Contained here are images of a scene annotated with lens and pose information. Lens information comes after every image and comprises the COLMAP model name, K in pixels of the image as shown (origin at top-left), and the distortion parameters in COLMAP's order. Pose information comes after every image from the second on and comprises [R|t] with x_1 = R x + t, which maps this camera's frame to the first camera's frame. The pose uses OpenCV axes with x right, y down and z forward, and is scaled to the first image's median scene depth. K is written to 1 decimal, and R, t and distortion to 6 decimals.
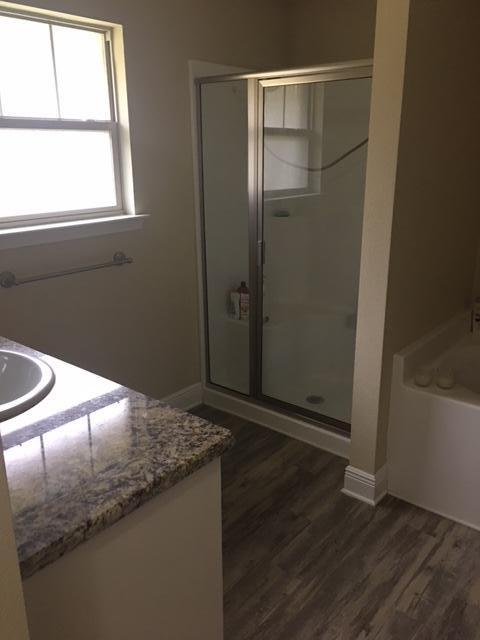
lens RADIAL K [[550.6, 0, 241.8], [0, 550.6, 318.6], [0, 0, 1]] dist [0.070488, -0.055757]
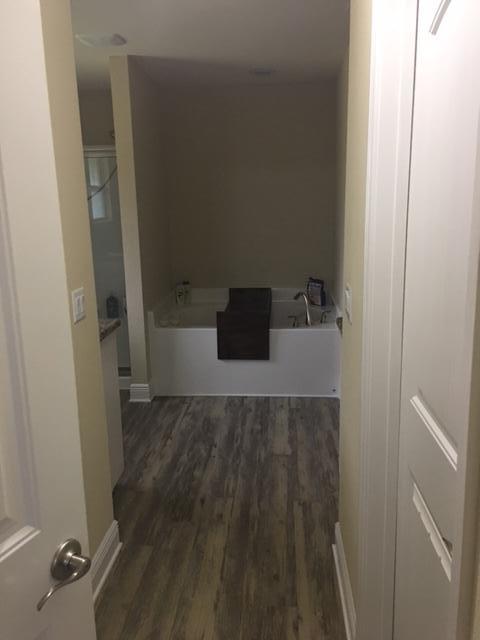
lens RADIAL K [[550.6, 0, 239.4], [0, 550.6, 318.8], [0, 0, 1]] dist [0.070488, -0.055757]
pose [[0.819025, -0.138942, 0.556681, -0.479525], [0.184456, 0.982492, -0.026164, 0.192547], [-0.543299, 0.124112, 0.830314, -0.633293]]
